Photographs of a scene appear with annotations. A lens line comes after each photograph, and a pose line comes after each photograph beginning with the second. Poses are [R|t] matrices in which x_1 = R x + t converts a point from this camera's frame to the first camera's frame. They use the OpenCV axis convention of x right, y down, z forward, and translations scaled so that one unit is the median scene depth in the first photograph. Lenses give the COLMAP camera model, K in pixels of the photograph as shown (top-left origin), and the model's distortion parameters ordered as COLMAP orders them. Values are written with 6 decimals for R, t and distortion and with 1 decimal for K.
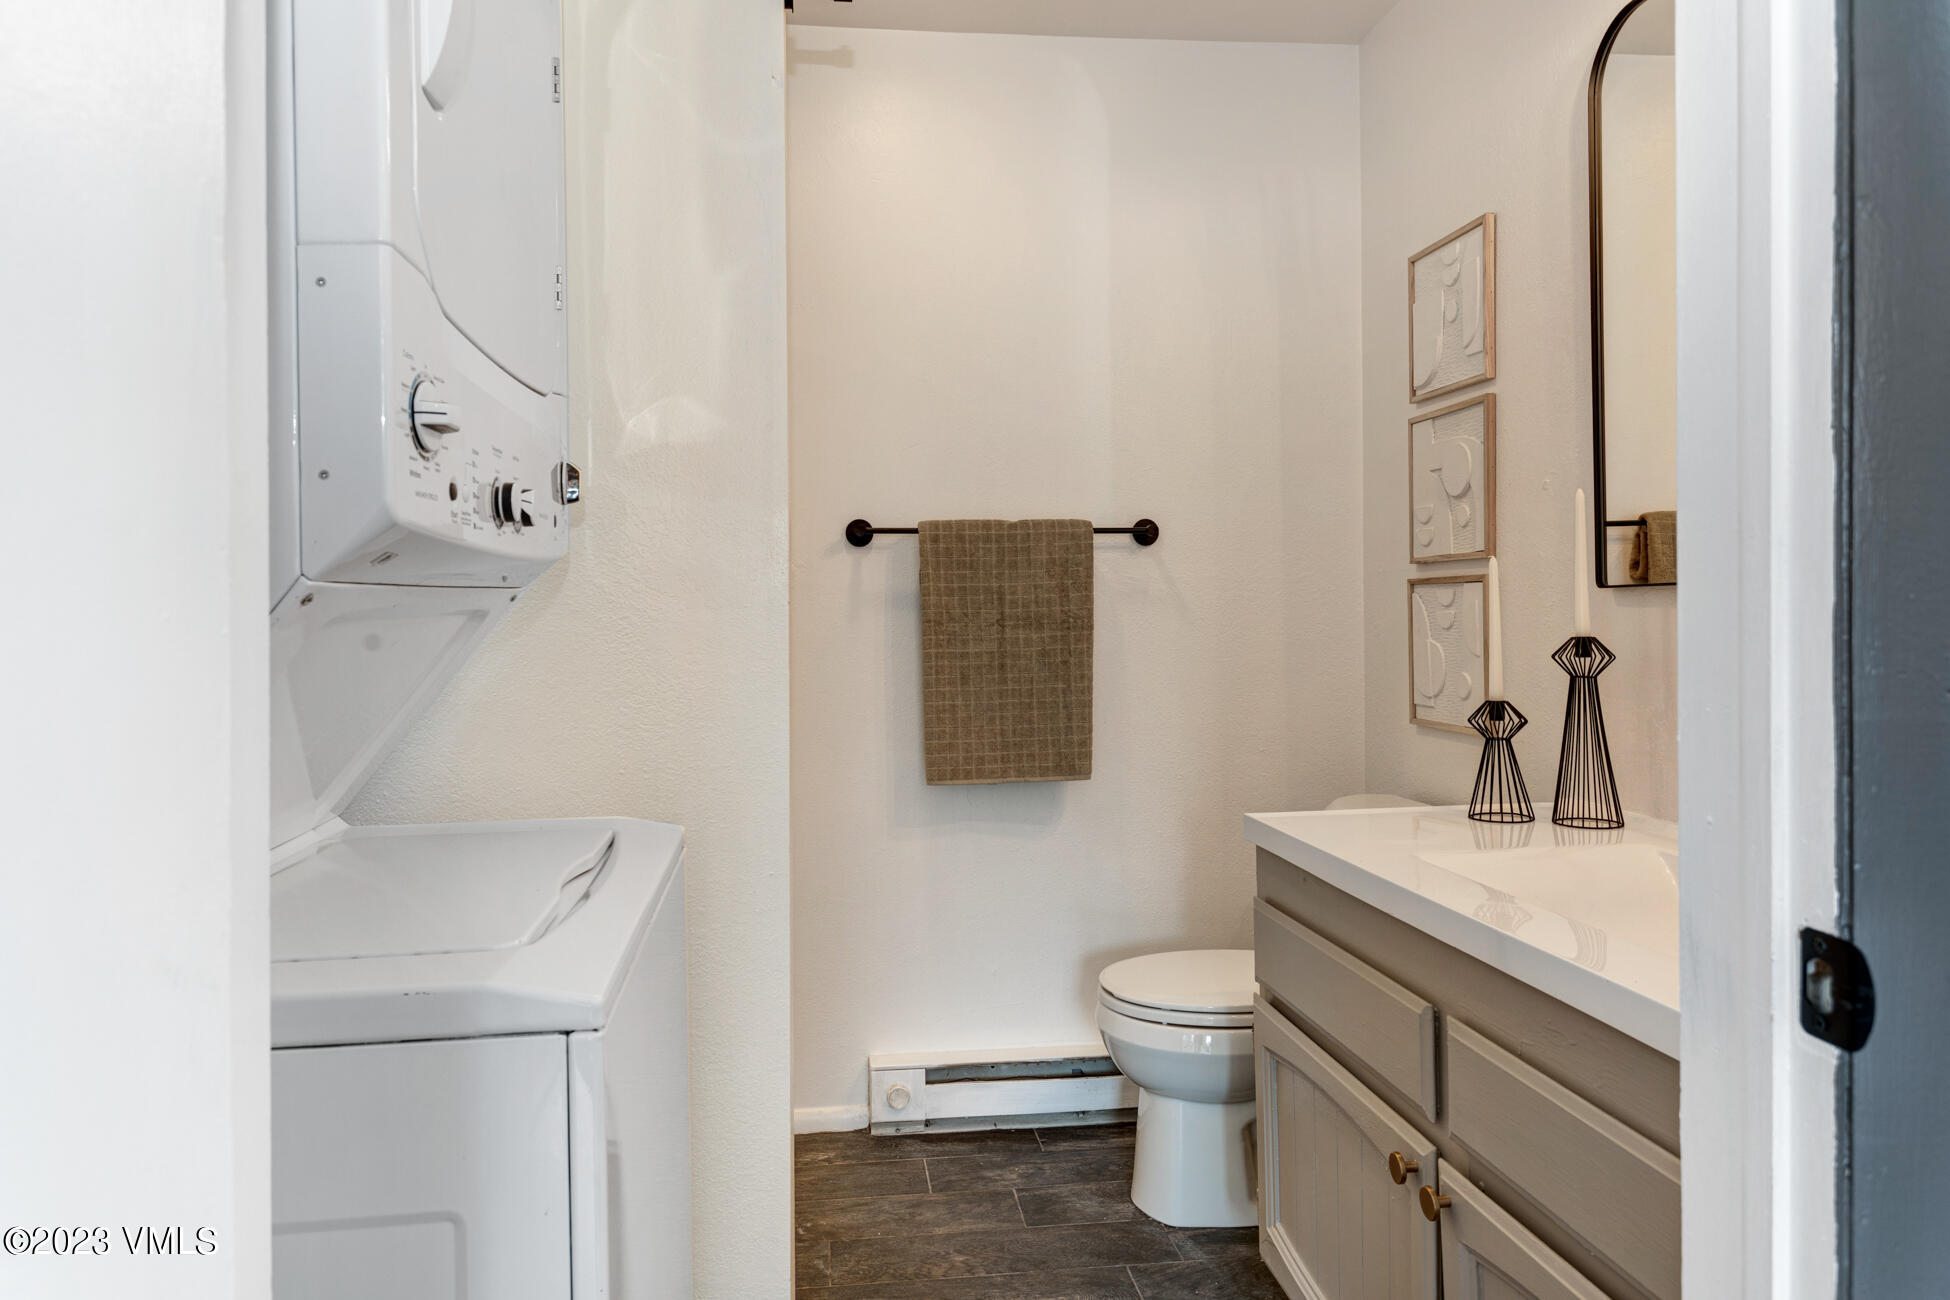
lens RADIAL K [[1298.4, 0, 974.9], [0, 1298.4, 642.0], [0, 0, 1]] dist [0.008576, 0.002156]
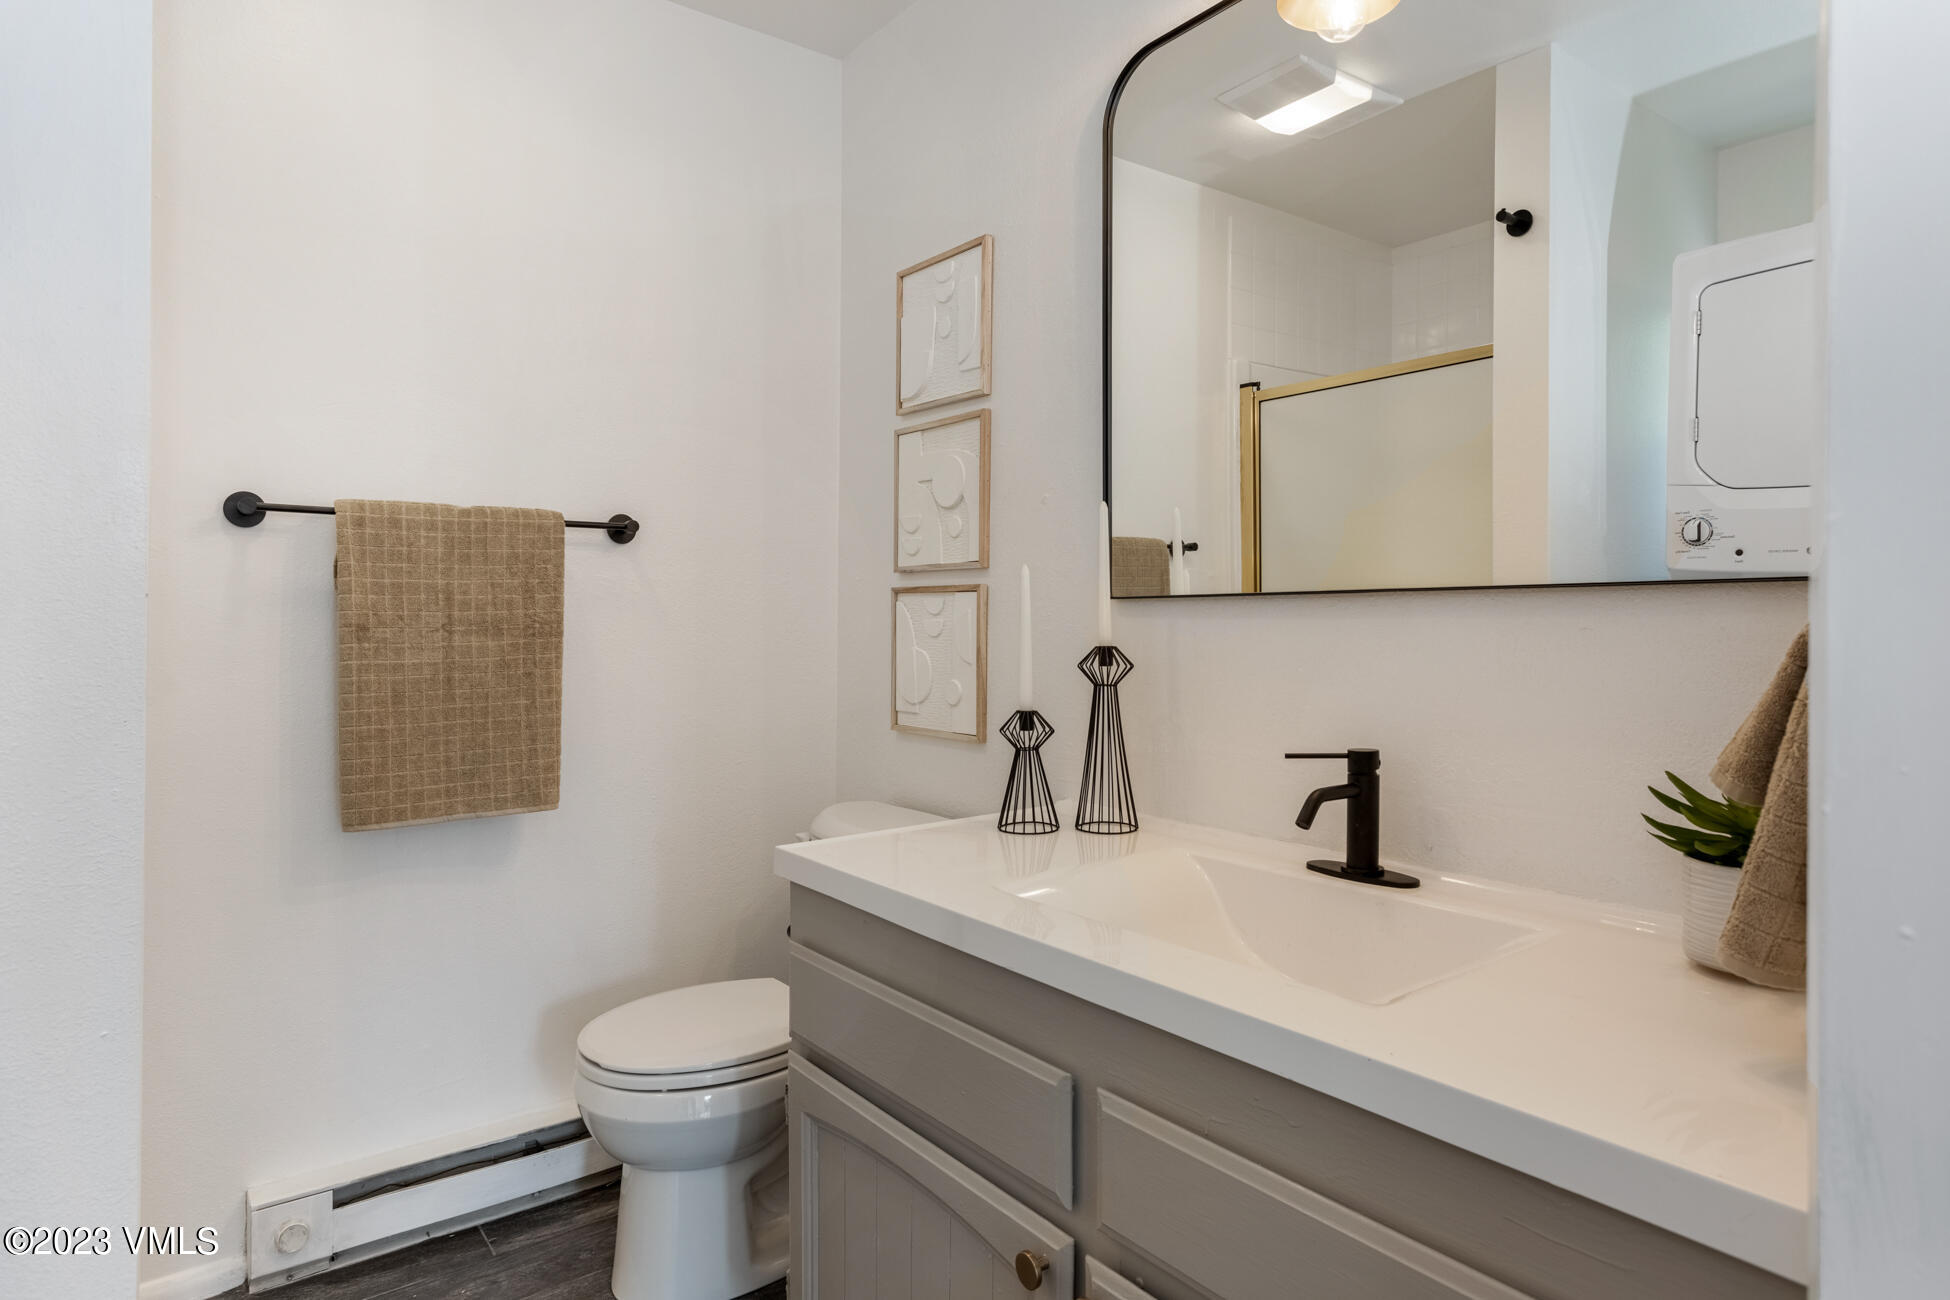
lens RADIAL K [[1122.7, 0, 995.0], [0, 1122.7, 614.6], [0, 0, 1]] dist [-0.007675, 0.007424]
pose [[0.862734, 0.011774, 0.505520, -0.042151], [0.001190, 0.999679, -0.025313, -0.005069], [-0.505656, 0.022440, 0.862443, 0.212795]]
